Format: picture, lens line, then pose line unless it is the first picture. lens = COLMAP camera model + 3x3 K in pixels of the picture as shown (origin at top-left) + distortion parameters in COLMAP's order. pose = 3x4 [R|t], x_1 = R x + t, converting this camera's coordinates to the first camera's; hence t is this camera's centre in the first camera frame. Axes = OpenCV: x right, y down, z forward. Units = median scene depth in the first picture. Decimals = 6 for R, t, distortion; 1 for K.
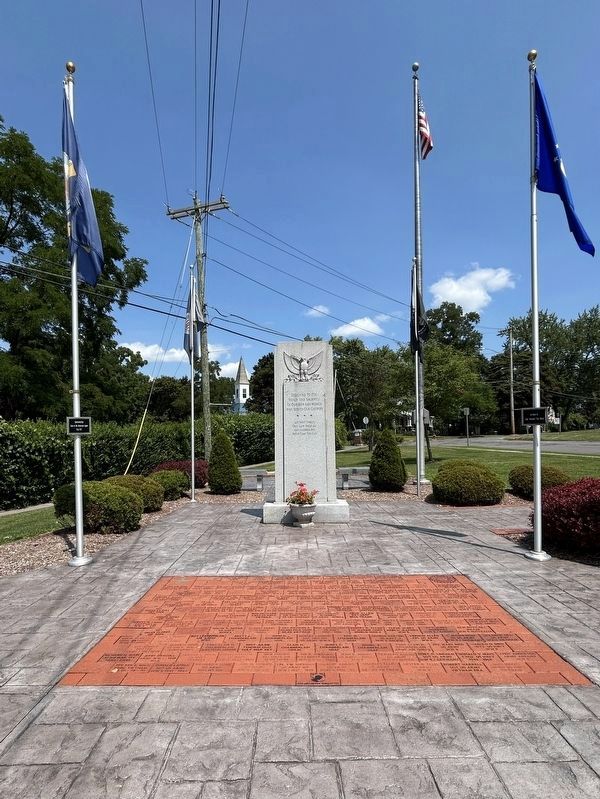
lens RADIAL K [[422.5, 0, 283.2], [0, 422.5, 437.3], [0, 0, 1]] dist [0.001235, -0.000250]
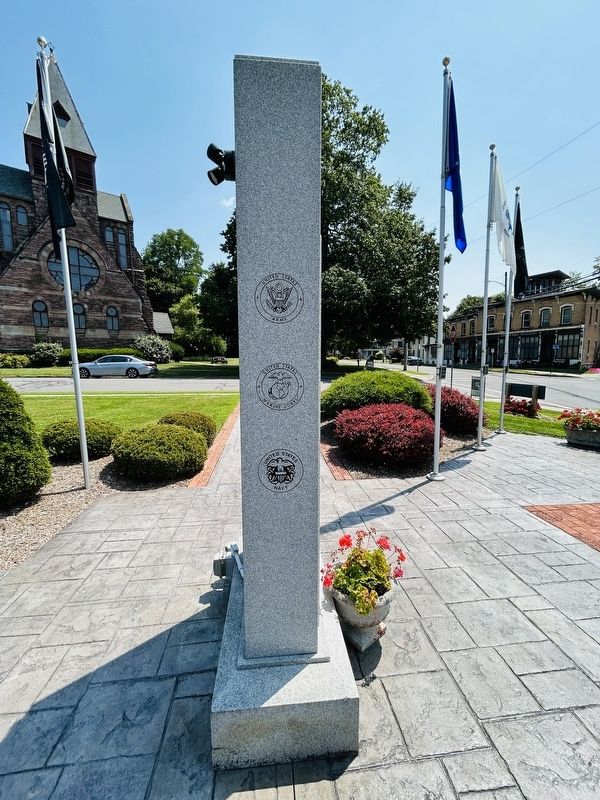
lens RADIAL K [[327.2, 0, 298.0], [0, 327.2, 396.6], [0, 0, 1]] dist [-0.000274, 0.000293]
pose [[-0.146055, -0.087221, 0.985424, -0.225068], [-0.000016, 0.996106, 0.088164, -0.043258], [-0.989277, 0.012861, -0.145487, 1.046310]]
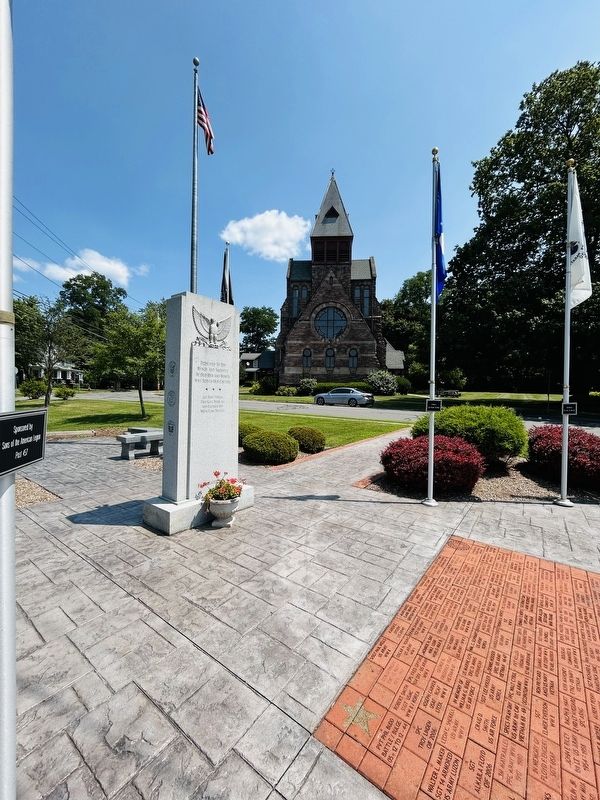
lens RADIAL K [[327.2, 0, 298.0], [0, 327.2, 396.6], [0, 0, 1]] dist [-0.000274, 0.000293]
pose [[0.569901, 0.018988, 0.821494, -0.381414], [-0.035177, 0.999380, 0.001304, -0.043153], [-0.820960, -0.029641, 0.570216, 0.493698]]
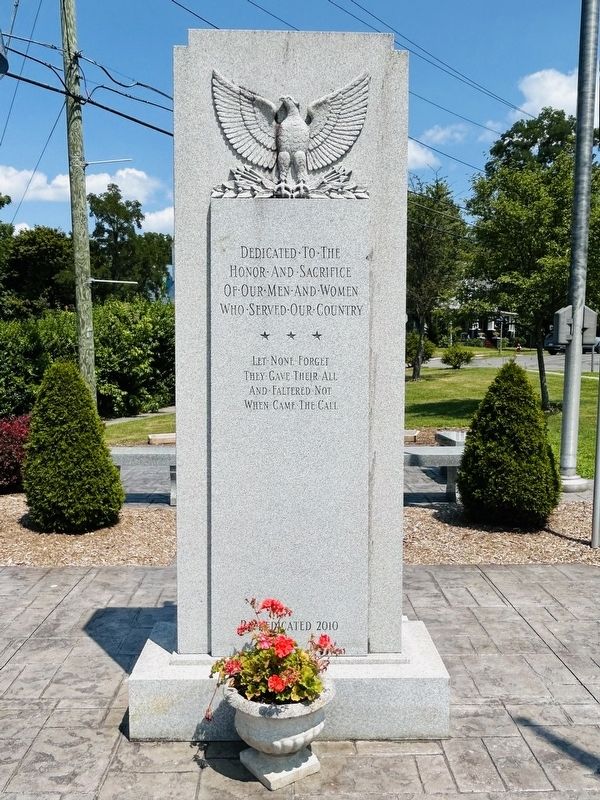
lens RADIAL K [[705.7, 0, 302.8], [0, 705.7, 428.2], [0, 0, 1]] dist [0.001430, -0.004315]
pose [[0.997678, 0.014277, 0.066598, 0.029508], [-0.022283, 0.992393, 0.121075, -0.047032], [-0.064362, -0.122277, 0.990407, 0.564599]]
